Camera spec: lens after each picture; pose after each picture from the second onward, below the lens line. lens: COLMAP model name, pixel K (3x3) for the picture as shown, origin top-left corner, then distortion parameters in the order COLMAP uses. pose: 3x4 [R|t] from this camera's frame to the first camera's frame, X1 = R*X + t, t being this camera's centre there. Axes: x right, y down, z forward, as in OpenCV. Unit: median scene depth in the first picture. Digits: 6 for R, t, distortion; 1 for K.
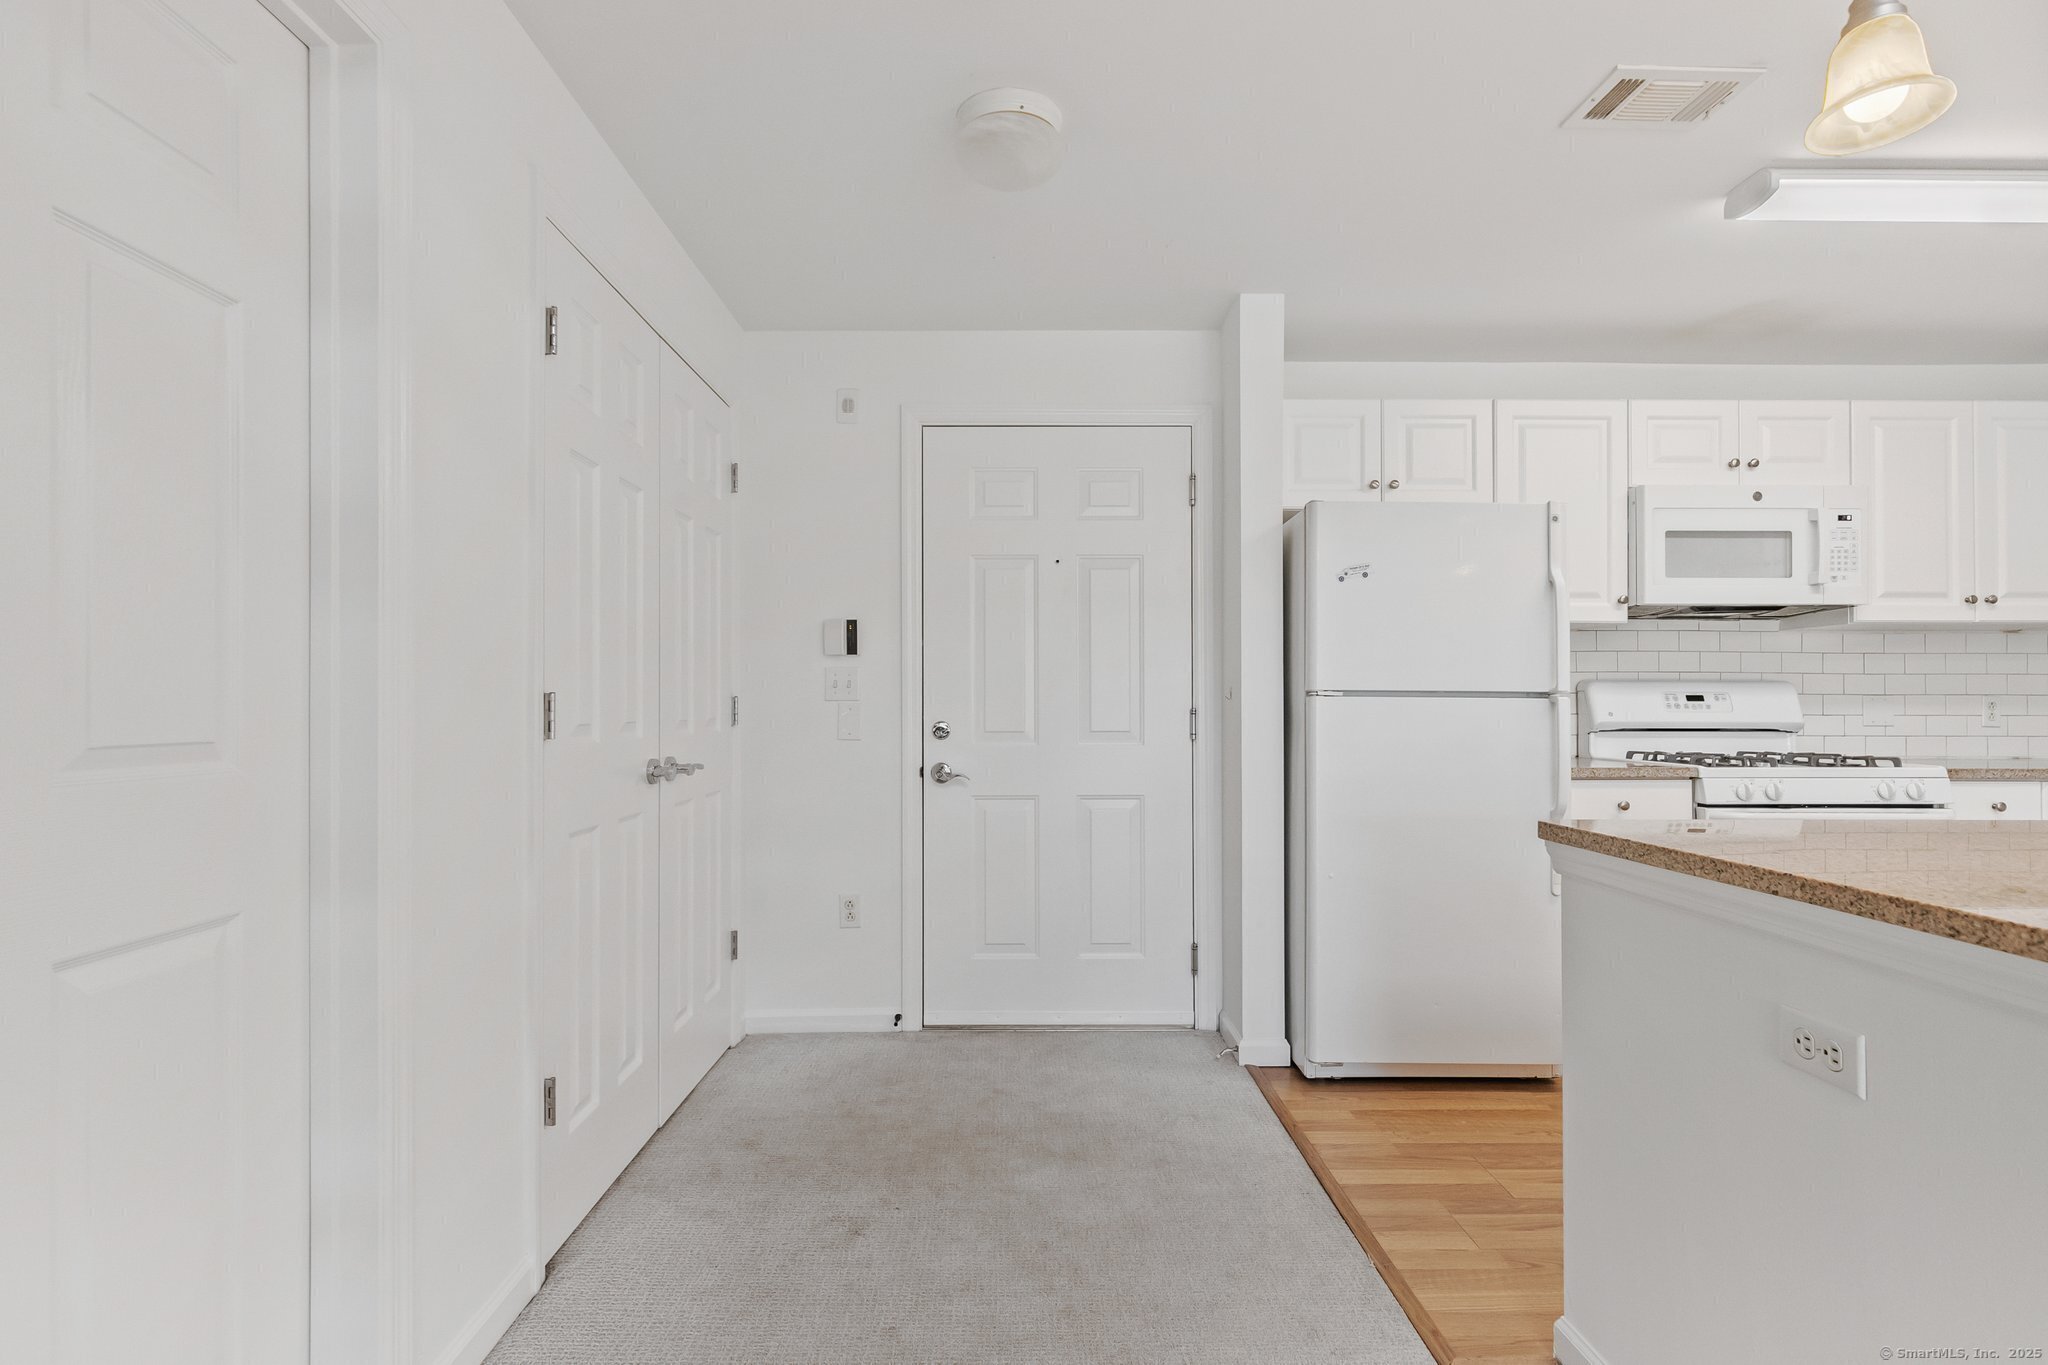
lens RADIAL K [[970.6, 0, 1022.6], [0, 970.6, 694.9], [0, 0, 1]] dist [-0.000726, 0.000086]
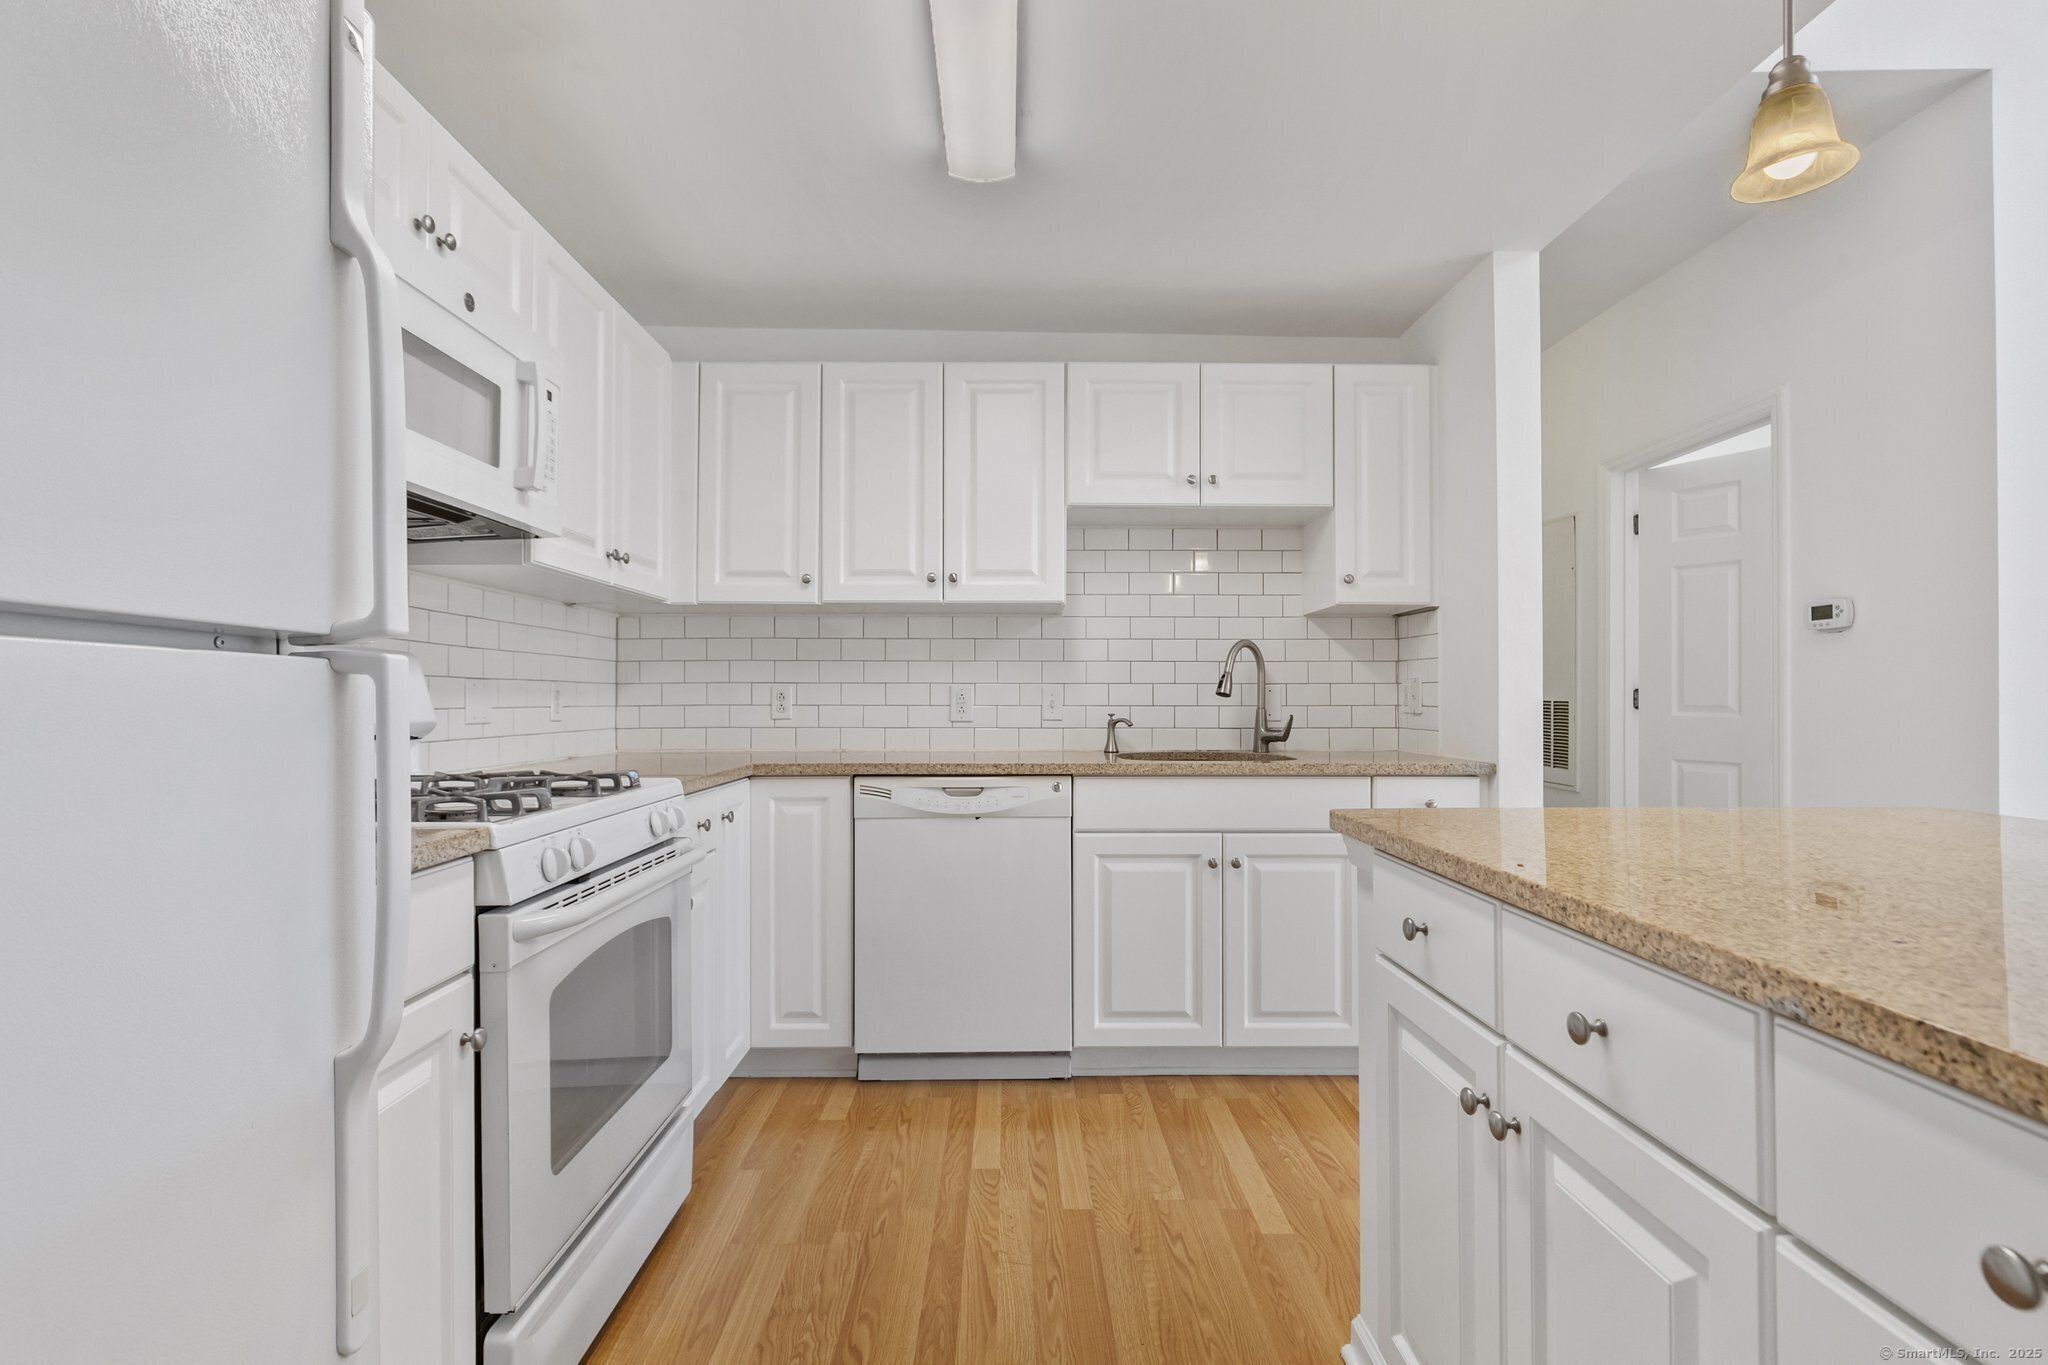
lens RADIAL K [[955.6, 0, 1024.0], [0, 955.6, 682.5], [0, 0, 1]] dist [-0.001726, -0.000055]
pose [[-0.002572, 0.015571, 0.999875, 0.229553], [-0.010944, 0.999818, -0.015599, 0.010910], [-0.999937, -0.010982, -0.002402, 0.686769]]
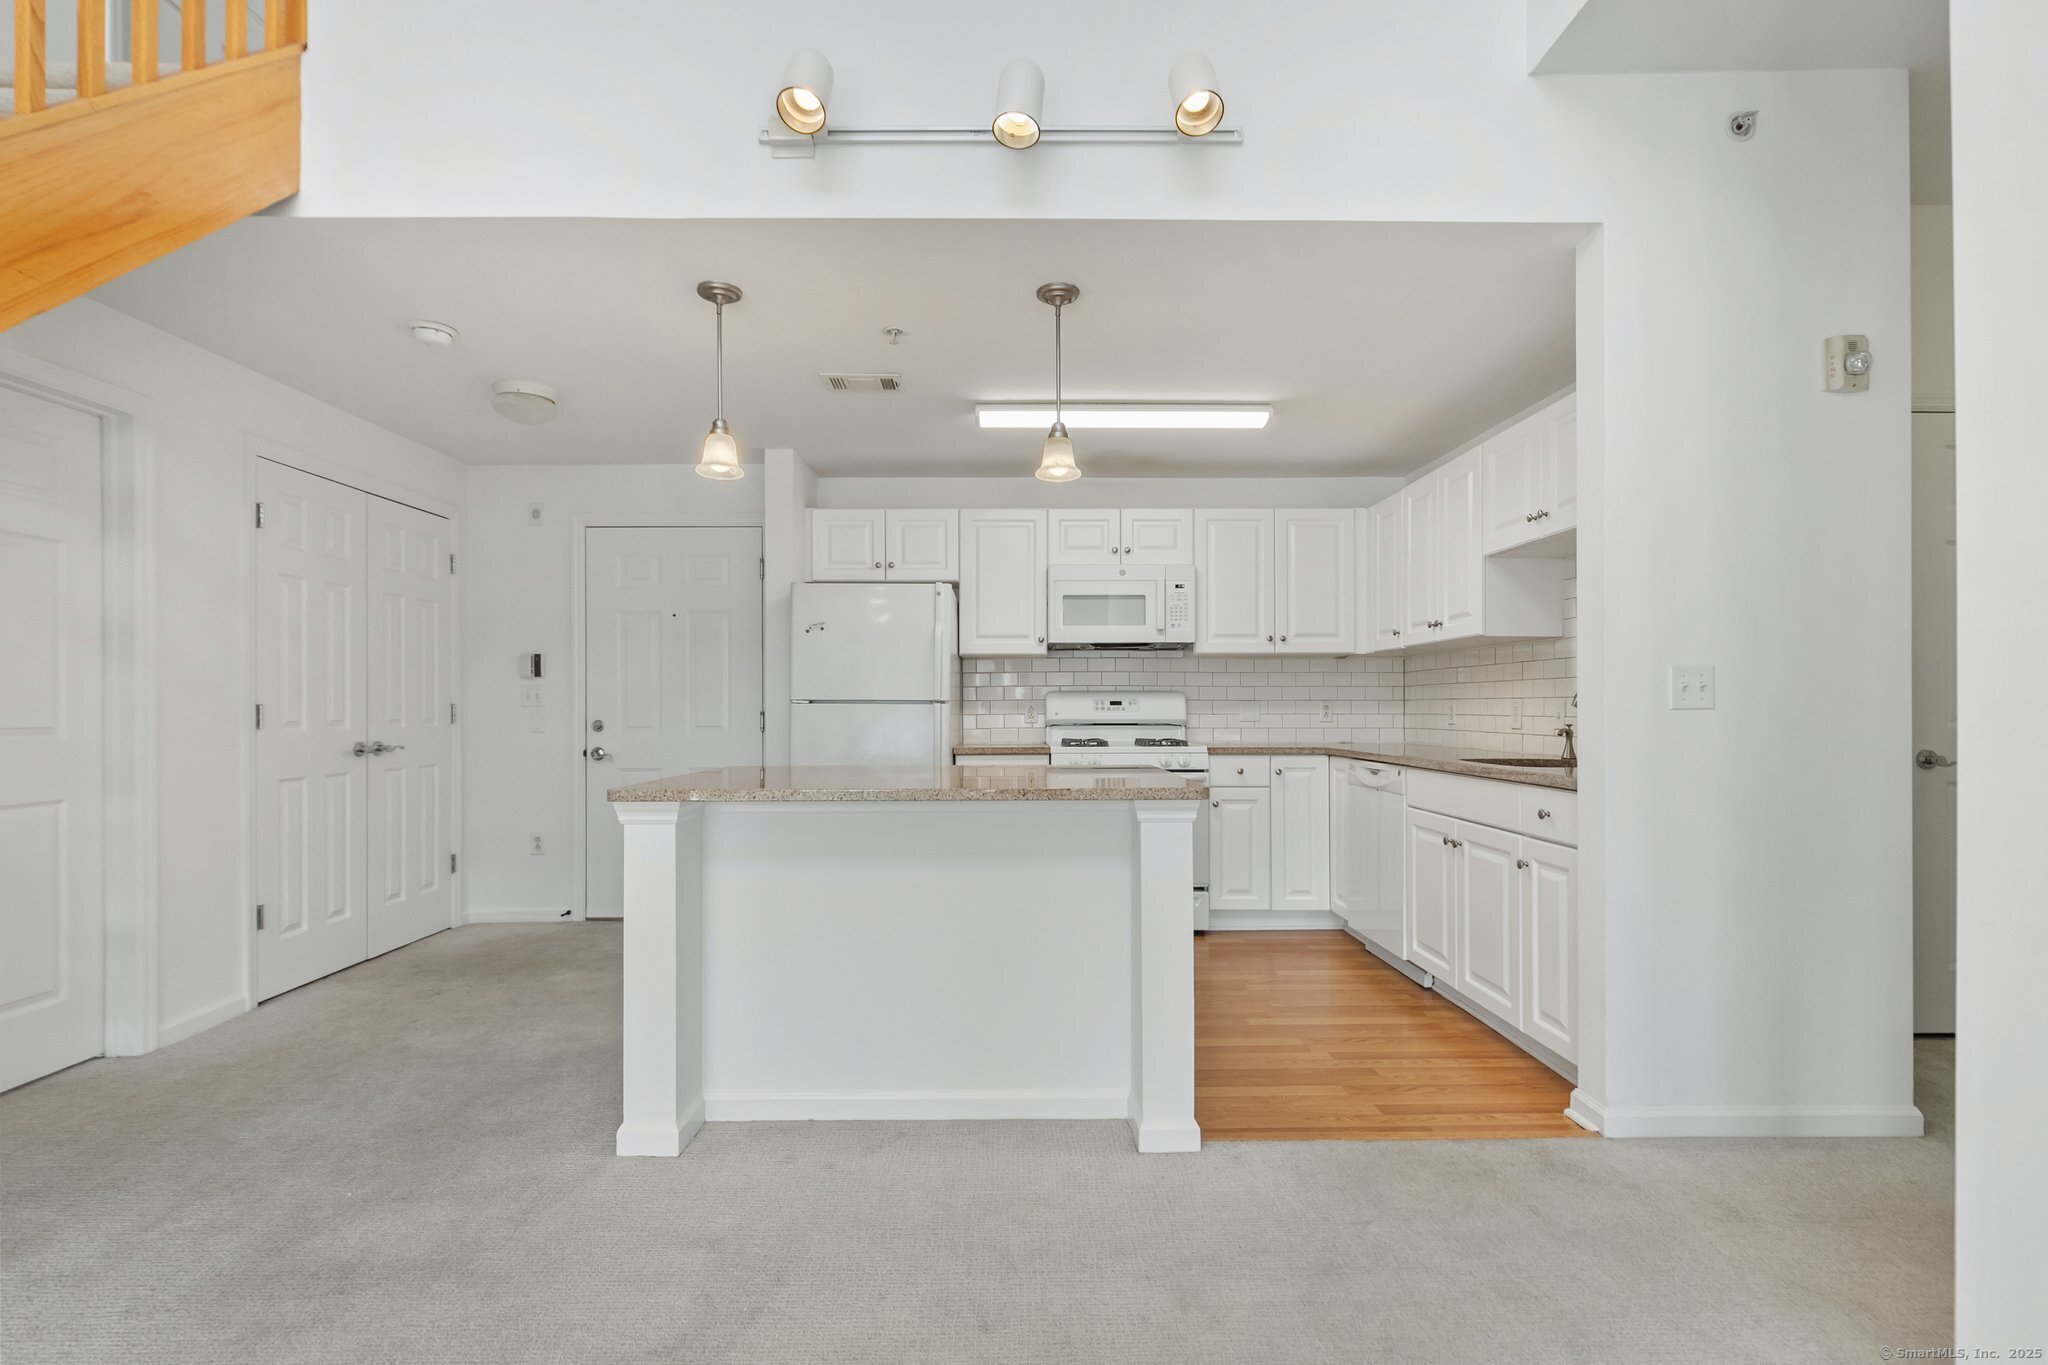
lens RADIAL K [[954.4, 0, 1024.3], [0, 954.4, 701.9], [0, 0, 1]] dist [-0.001632, -0.000096]
pose [[0.999986, -0.003352, 0.004210, 0.590488], [0.003333, 0.999984, 0.004490, -0.006264], [-0.004225, -0.004476, 0.999981, -0.516404]]
